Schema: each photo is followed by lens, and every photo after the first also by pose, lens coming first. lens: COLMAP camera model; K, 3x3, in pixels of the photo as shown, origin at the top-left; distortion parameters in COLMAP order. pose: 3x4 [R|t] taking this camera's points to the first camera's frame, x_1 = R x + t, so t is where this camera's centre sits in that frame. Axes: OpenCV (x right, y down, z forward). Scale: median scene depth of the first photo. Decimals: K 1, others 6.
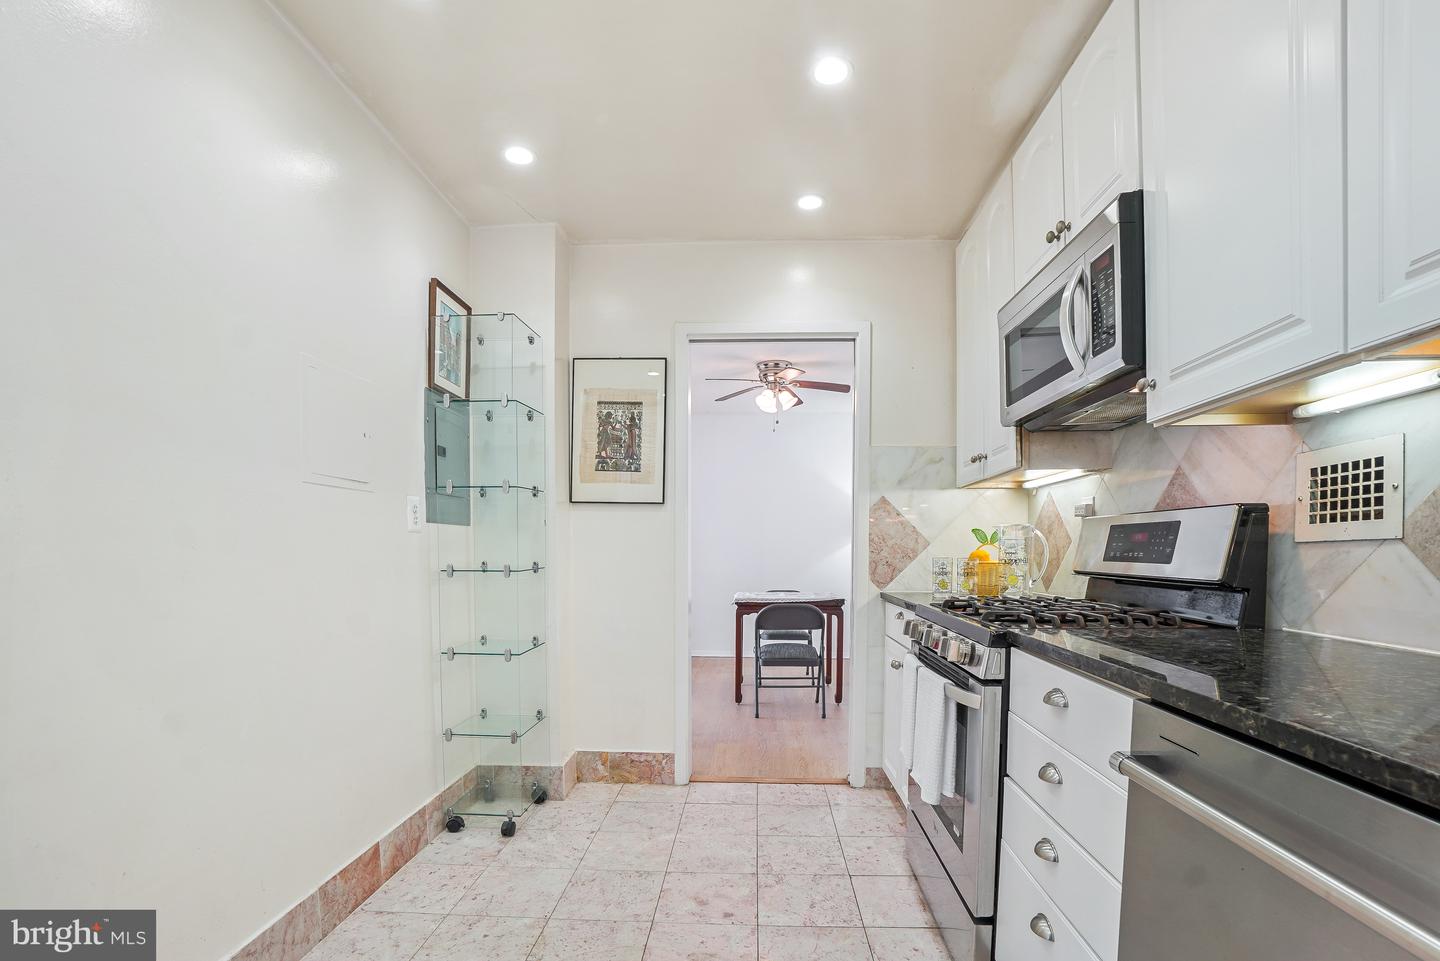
lens RADIAL K [[657.8, 0, 736.3], [0, 657.8, 573.8], [0, 0, 1]] dist [-0.073771, 0.026255]
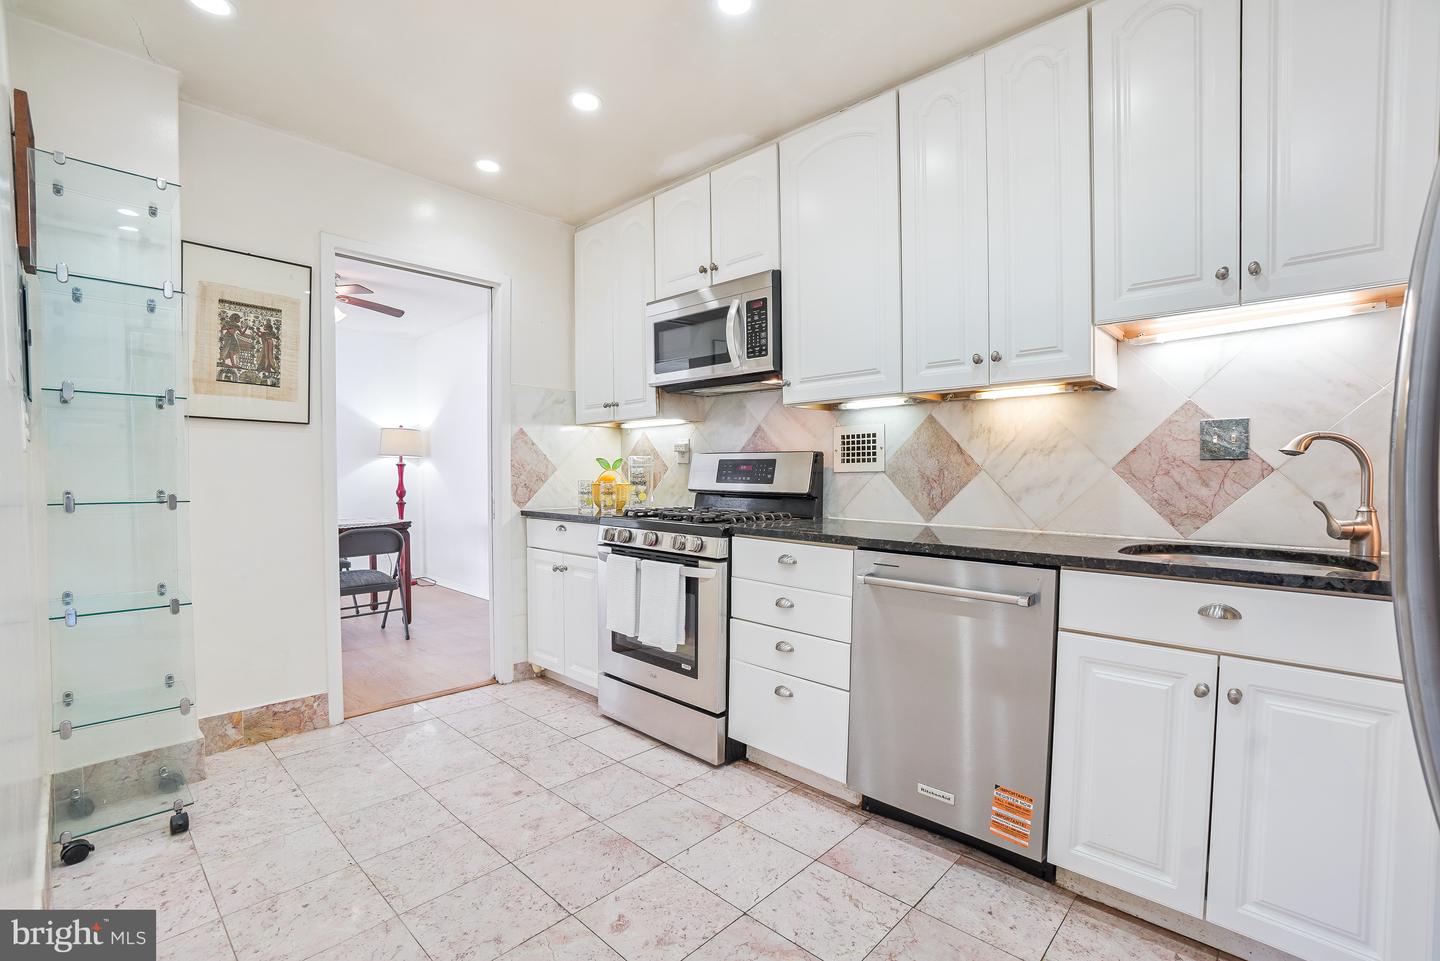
lens RADIAL K [[636.4, 0, 729.5], [0, 636.4, 488.4], [0, 0, 1]] dist [-0.063585, 0.023214]
pose [[0.650118, -0.017056, 0.759642, -0.534791], [0.022723, 0.999737, 0.003000, -0.008796], [-0.759494, 0.015311, 0.650335, -0.018932]]
